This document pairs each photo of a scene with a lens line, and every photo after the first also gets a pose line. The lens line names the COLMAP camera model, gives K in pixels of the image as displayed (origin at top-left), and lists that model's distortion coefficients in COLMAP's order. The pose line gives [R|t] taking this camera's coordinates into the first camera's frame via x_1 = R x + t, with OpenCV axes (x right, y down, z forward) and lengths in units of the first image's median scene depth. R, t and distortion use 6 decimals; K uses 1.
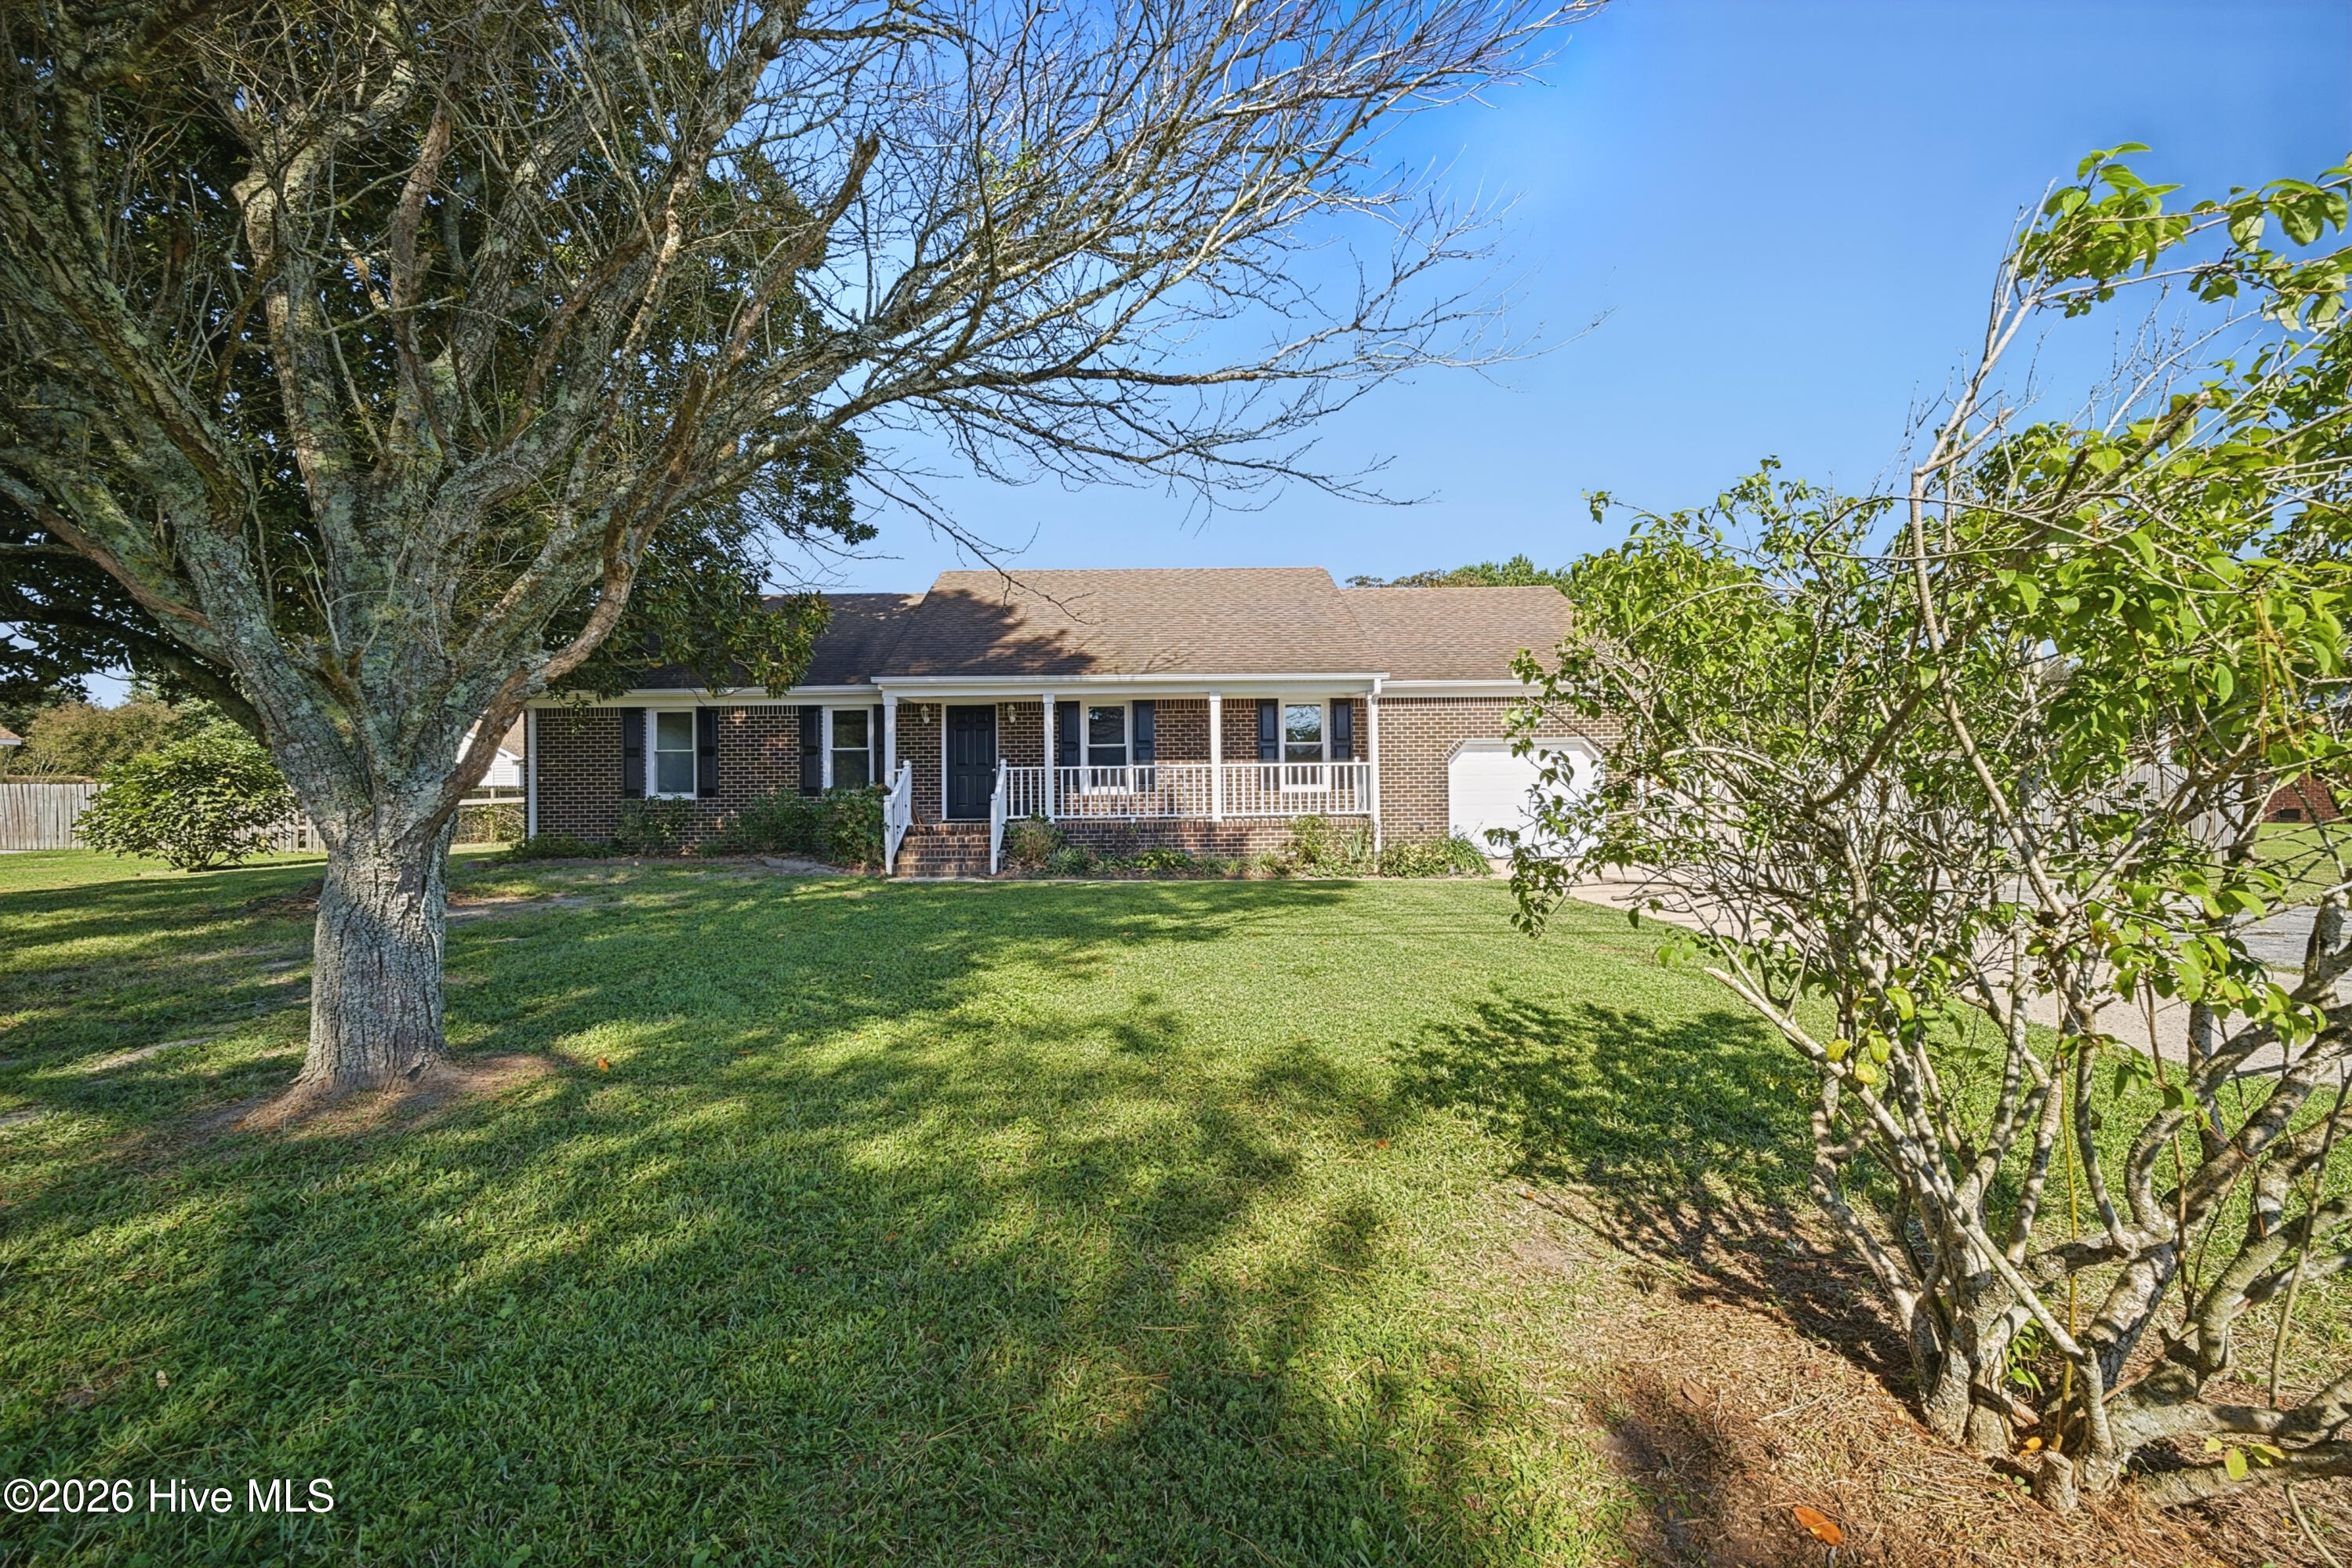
lens RADIAL K [[933.5, 0, 1164.5], [0, 933.5, 785.7], [0, 0, 1]] dist [-0.001070, 0.000209]
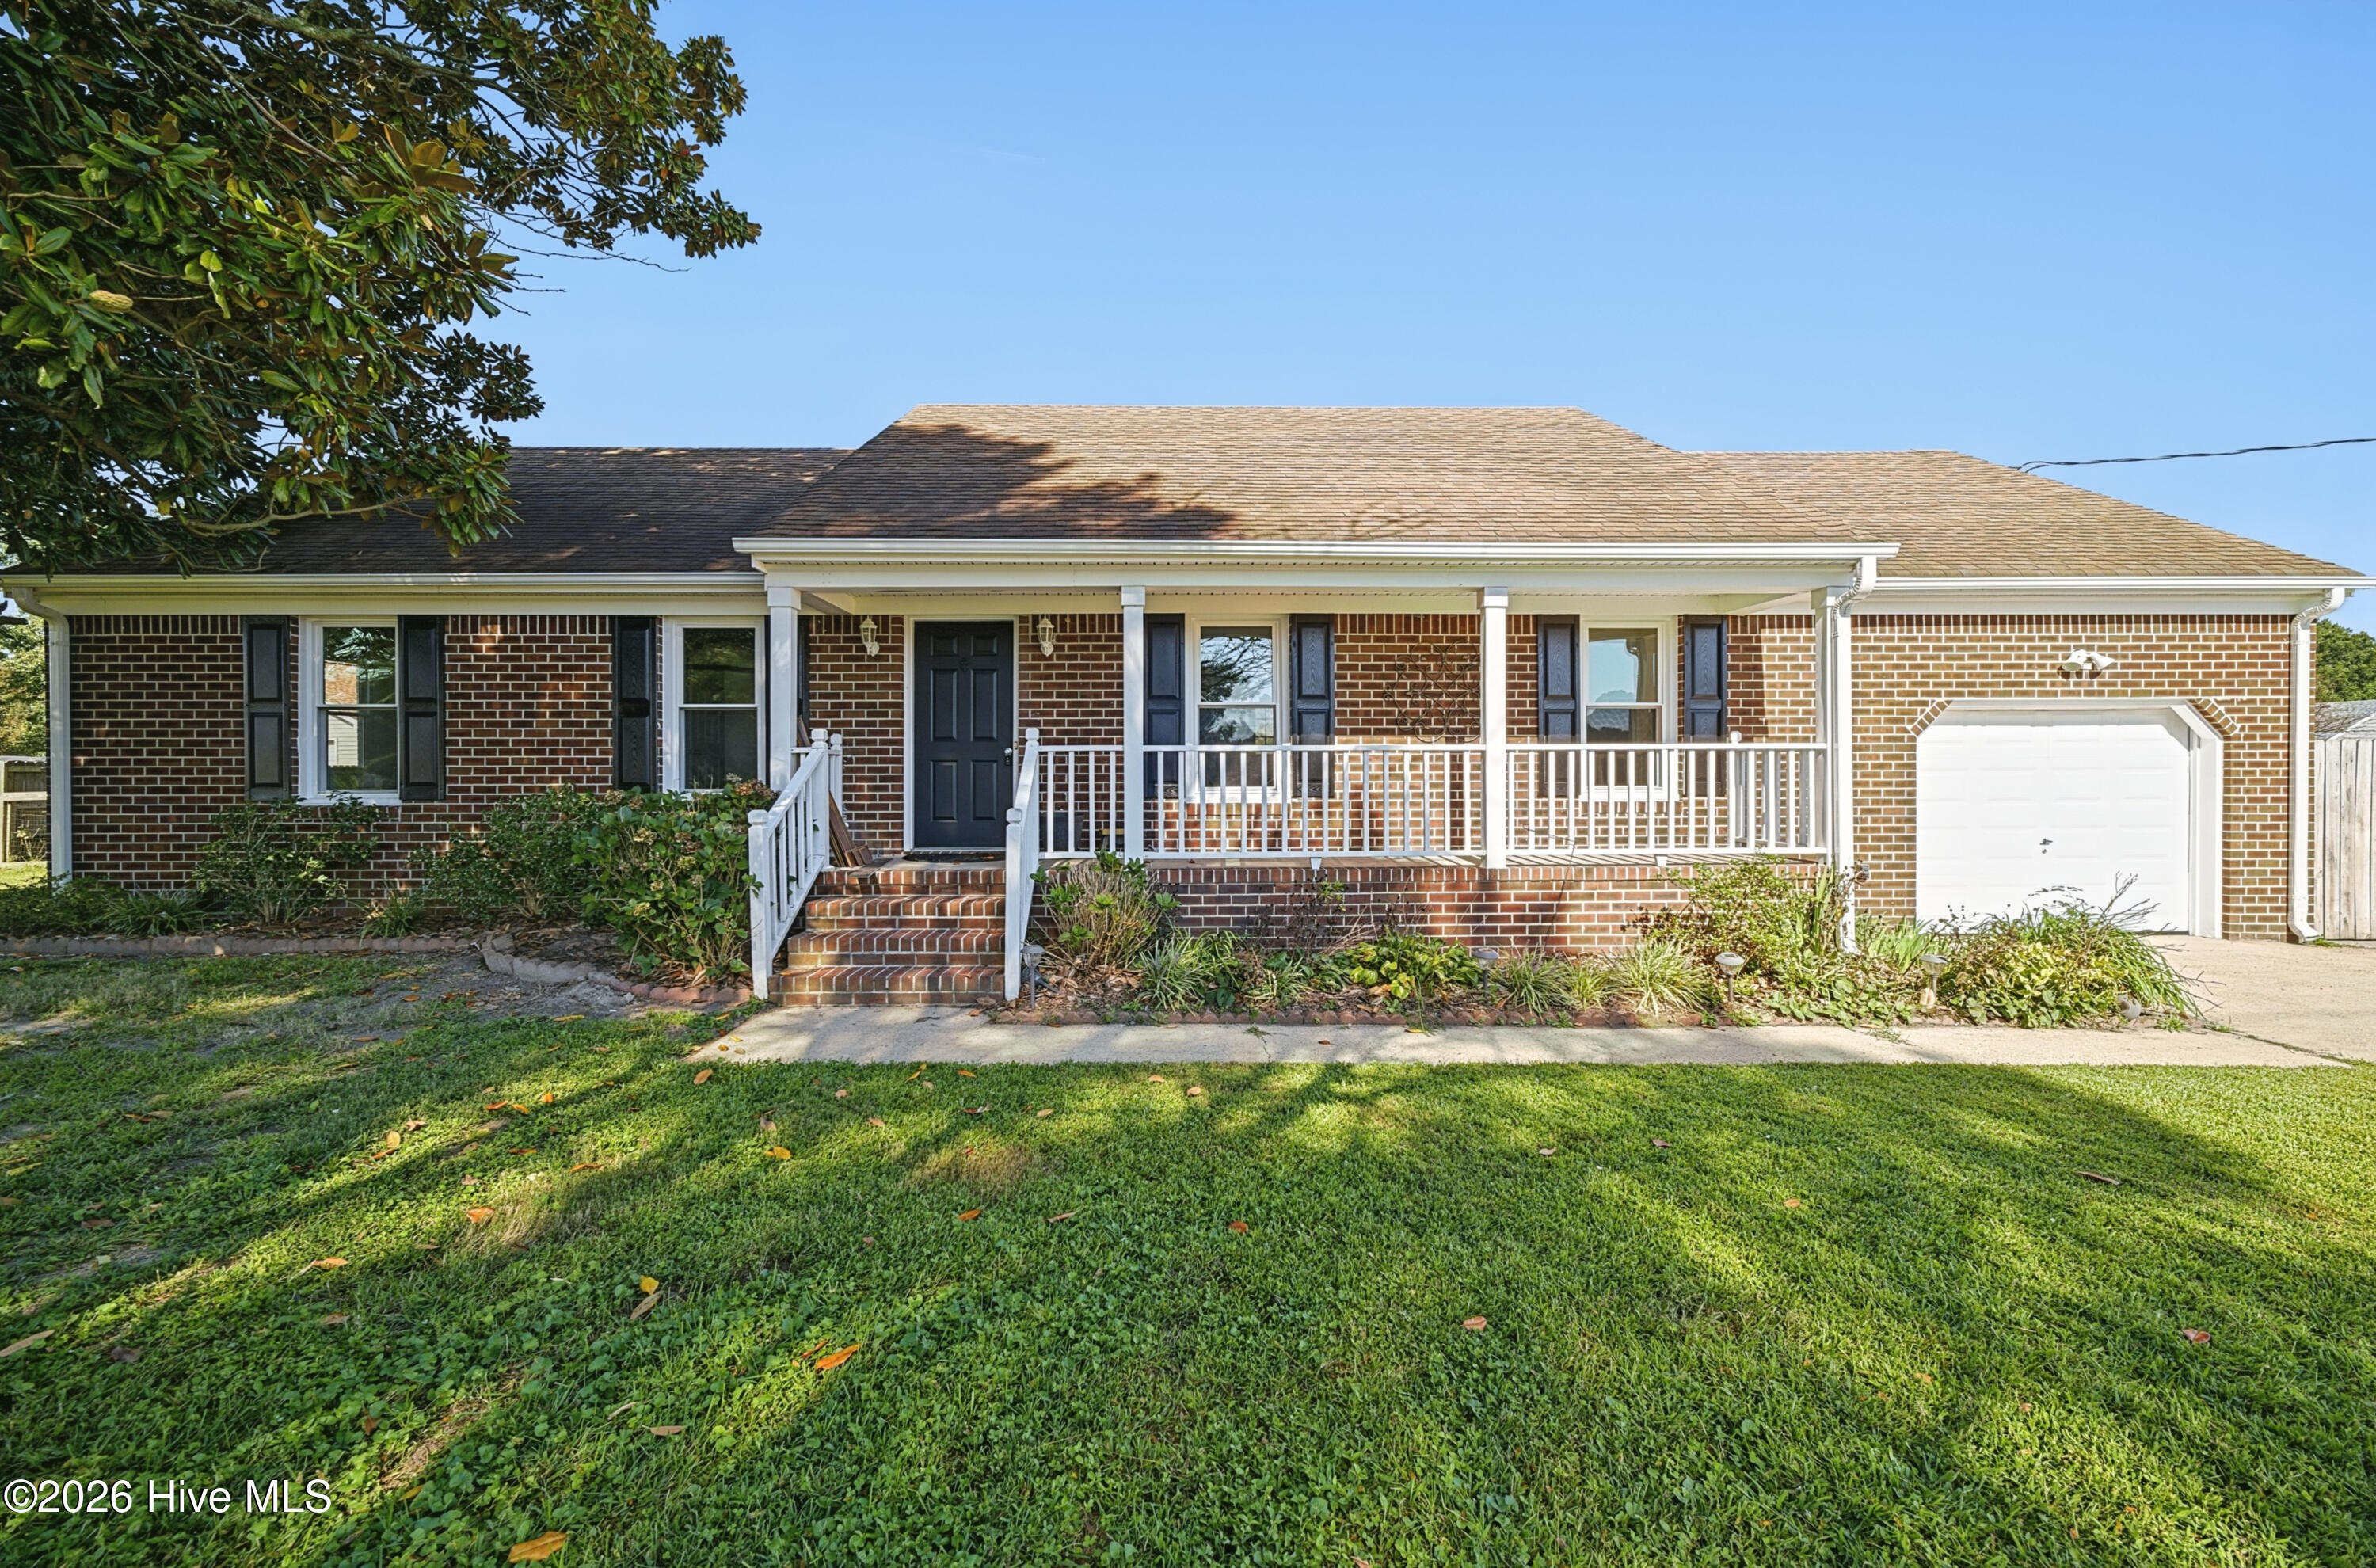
lens RADIAL K [[943.0, 0, 1204.8], [0, 943.0, 780.4], [0, 0, 1]] dist [-0.001070, 0.000209]
pose [[0.999279, 0.009152, 0.036843, -0.100291], [-0.009694, 0.999847, 0.014565, -0.009836], [-0.036704, -0.014911, 0.999215, 0.508203]]
